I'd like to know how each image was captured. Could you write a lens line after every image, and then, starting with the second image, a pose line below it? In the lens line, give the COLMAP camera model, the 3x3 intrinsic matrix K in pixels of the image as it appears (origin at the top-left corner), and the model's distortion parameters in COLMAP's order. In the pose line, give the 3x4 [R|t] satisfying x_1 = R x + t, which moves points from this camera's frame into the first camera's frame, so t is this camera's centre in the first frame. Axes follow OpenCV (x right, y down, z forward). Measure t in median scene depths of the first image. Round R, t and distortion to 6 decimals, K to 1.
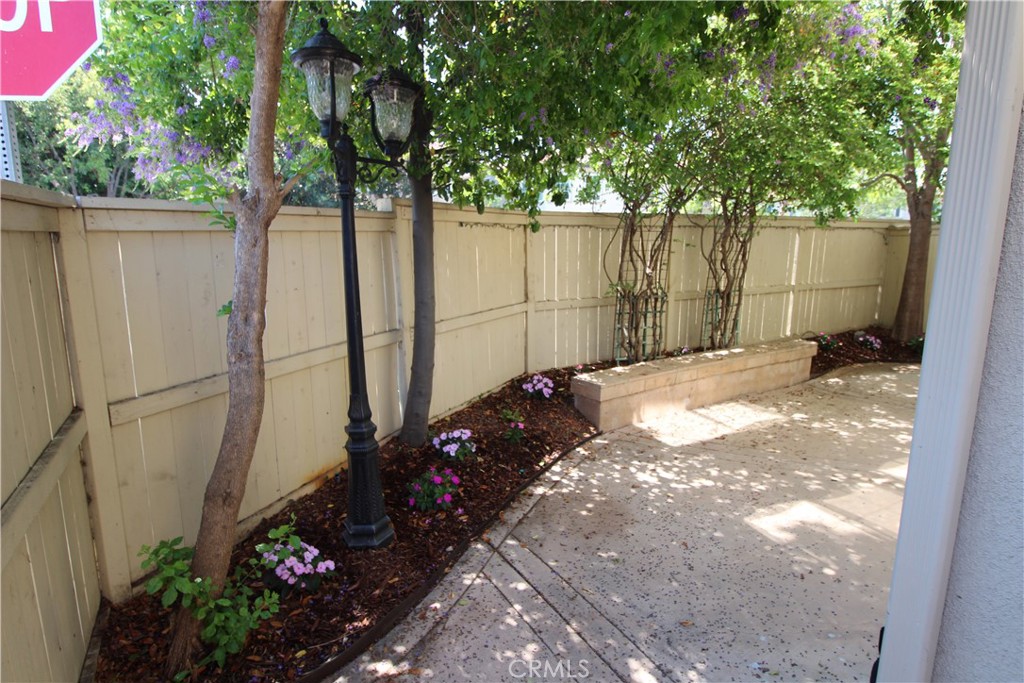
lens RADIAL K [[538.9, 0, 511.4], [0, 538.9, 337.6], [0, 0, 1]] dist [0.003586, -0.011810]
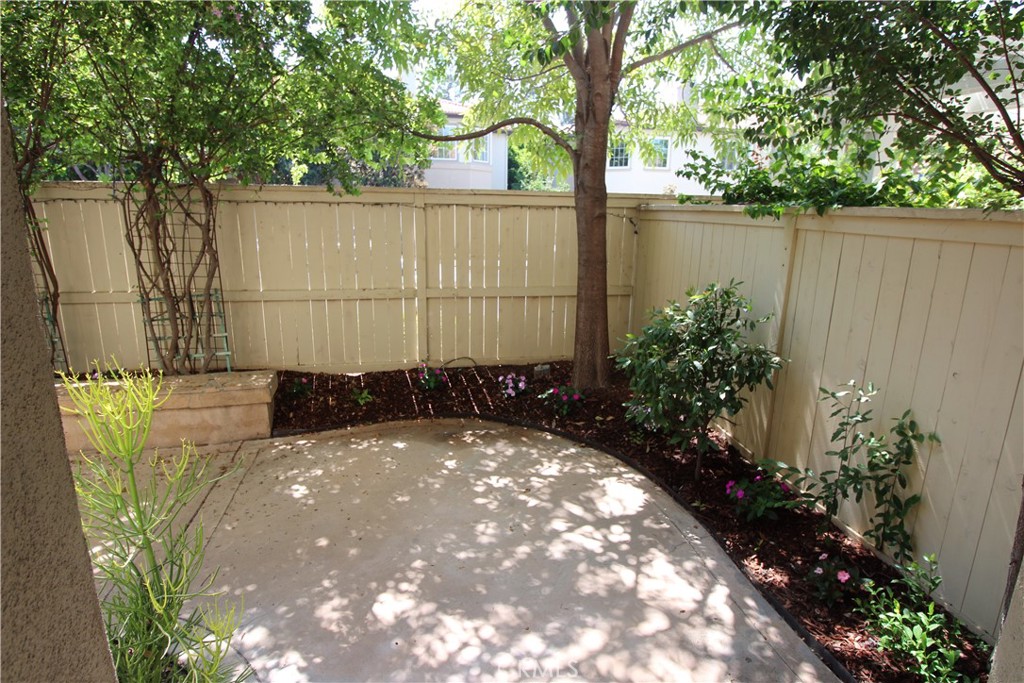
lens RADIAL K [[538.9, 0, 509.1], [0, 538.9, 333.4], [0, 0, 1]] dist [0.003586, -0.011810]
pose [[0.954440, 0.079321, -0.287666, 1.667915], [-0.068915, 0.996555, 0.046140, -0.162673], [0.290335, -0.024213, 0.956619, 0.751419]]
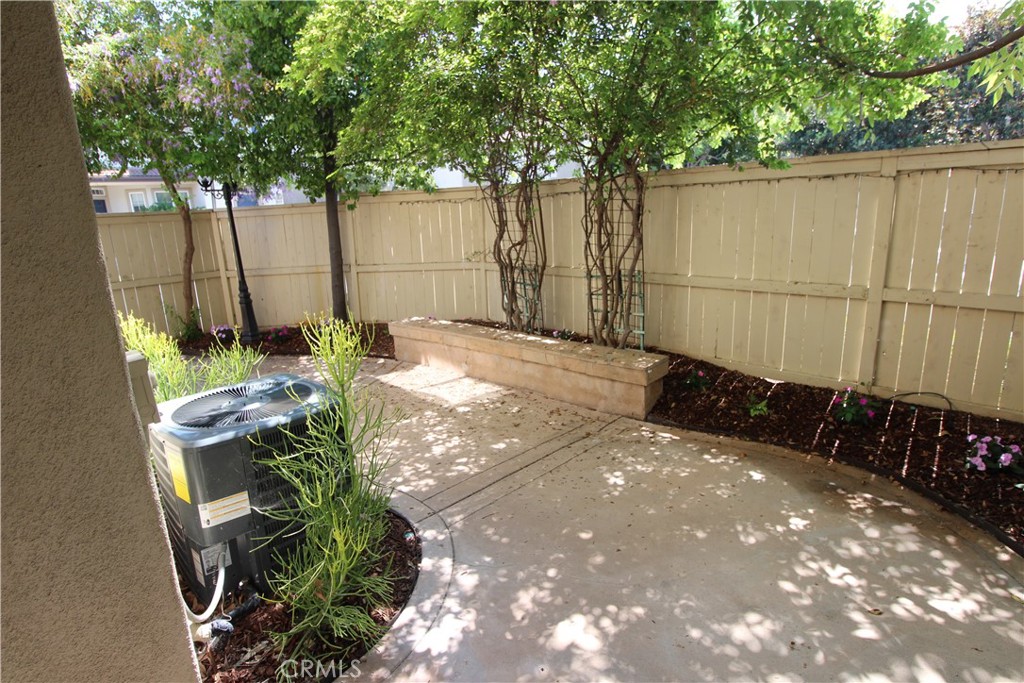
lens RADIAL K [[538.9, 0, 516.8], [0, 538.9, 332.1], [0, 0, 1]] dist [0.003586, -0.011810]
pose [[0.285880, 0.206931, -0.935656, 1.823478], [-0.135760, 0.975303, 0.174220, -0.200675], [0.948600, 0.077218, 0.306912, 1.053373]]
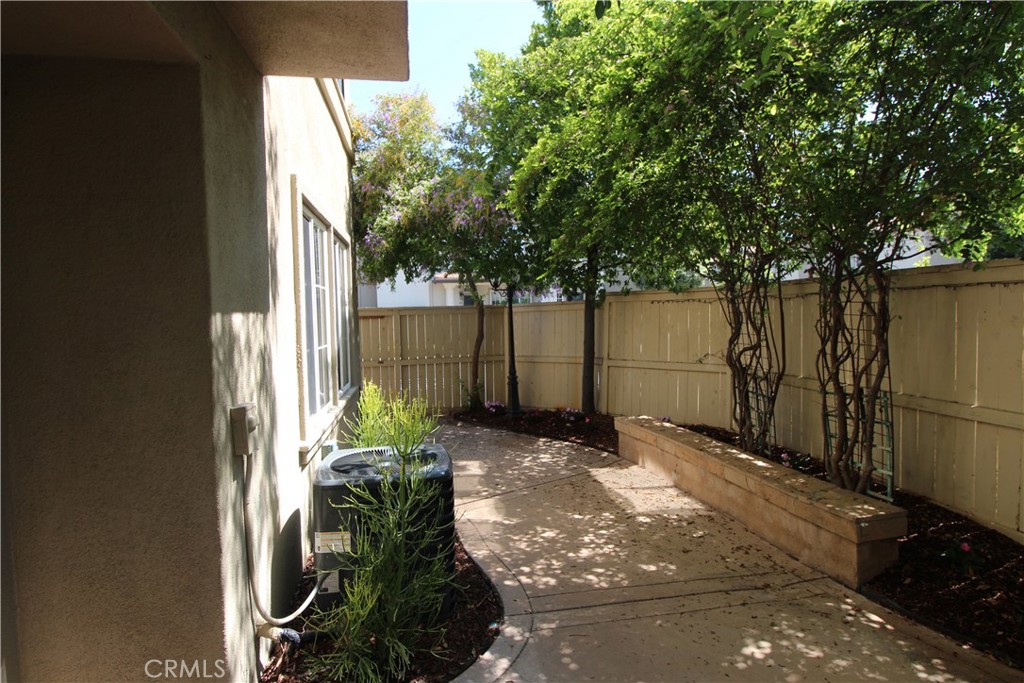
lens RADIAL K [[538.9, 0, 515.0], [0, 538.9, 334.1], [0, 0, 1]] dist [0.003586, -0.011810]
pose [[-0.304288, 0.042768, -0.951619, 1.829534], [-0.157041, 0.983070, 0.094396, -0.248876], [0.939546, 0.178167, -0.292421, 1.330282]]
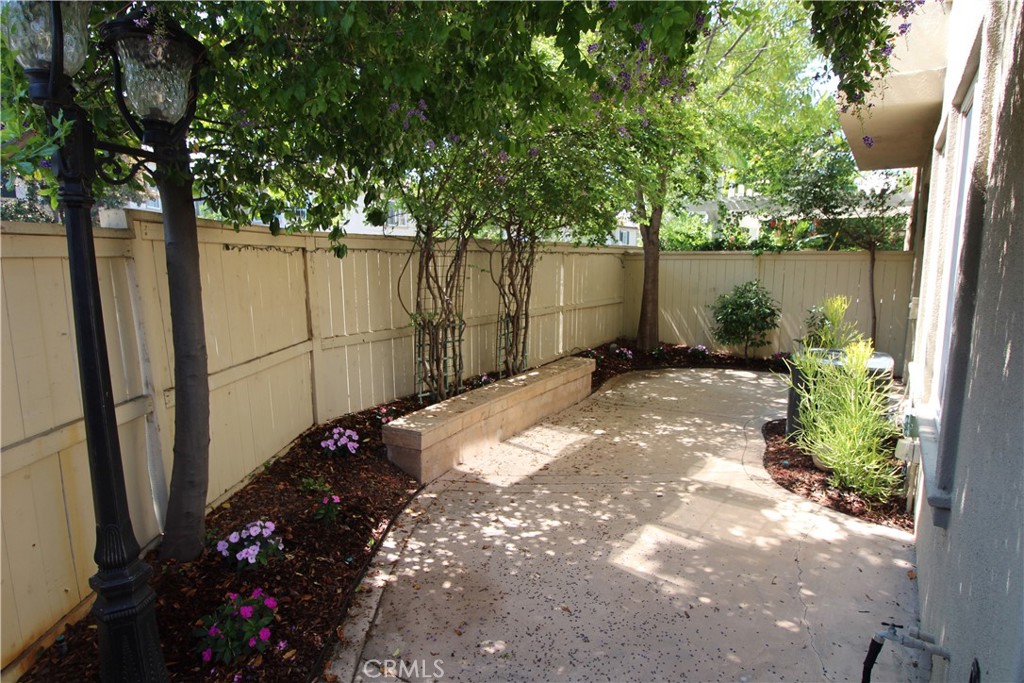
lens RADIAL K [[538.9, 0, 511.9], [0, 538.9, 336.1], [0, 0, 1]] dist [0.003586, -0.011810]
pose [[0.892468, -0.061847, 0.446852, -0.099191], [0.080556, 0.996485, -0.022969, -0.040448], [-0.443861, 0.056496, 0.894313, 0.168964]]
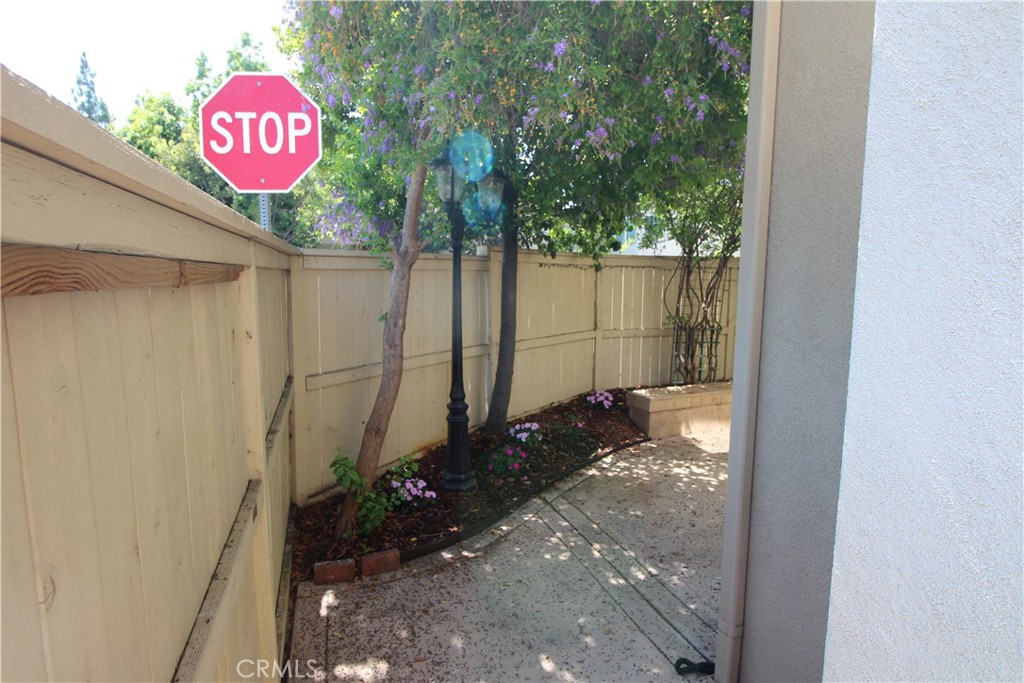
lens RADIAL K [[538.9, 0, 509.3], [0, 538.9, 337.6], [0, 0, 1]] dist [0.003586, -0.011810]
pose [[0.983692, 0.033750, -0.176667, 0.076374], [-0.045536, 0.996968, -0.063090, 0.051350], [0.174002, 0.070106, 0.982247, -0.293934]]
